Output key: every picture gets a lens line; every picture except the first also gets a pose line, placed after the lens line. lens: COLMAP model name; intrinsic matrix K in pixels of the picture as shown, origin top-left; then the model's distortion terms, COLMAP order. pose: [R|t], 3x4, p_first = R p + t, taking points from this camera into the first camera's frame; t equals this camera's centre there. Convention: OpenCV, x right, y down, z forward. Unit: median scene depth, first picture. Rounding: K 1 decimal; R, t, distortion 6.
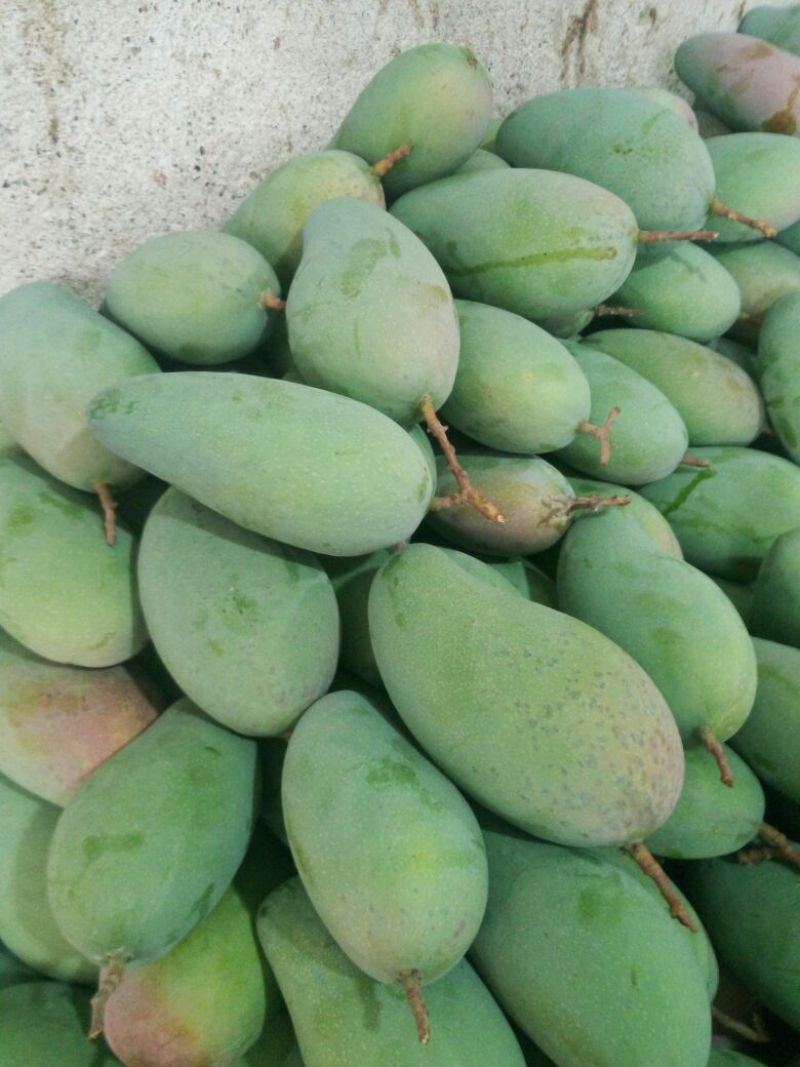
lens RADIAL K [[904.1, 0, 400.0], [0, 904.1, 533.5], [0, 0, 1]] dist [0.005083, 0.000380]
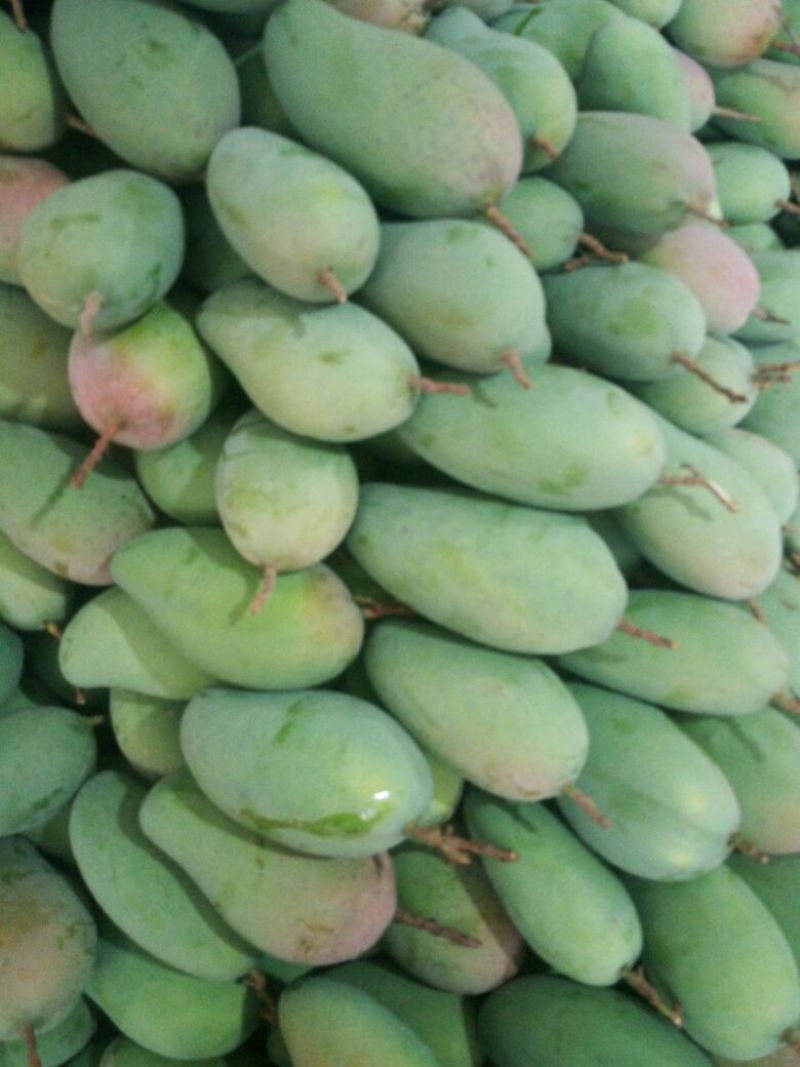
lens RADIAL K [[900.5, 0, 400.0], [0, 900.5, 533.5], [0, 0, 1]] dist [0.005826, -0.004722]
pose [[0.985376, -0.085554, 0.147356, -0.092833], [0.054762, 0.977938, 0.201592, 0.501564], [-0.161352, -0.190574, 0.968322, -0.318708]]
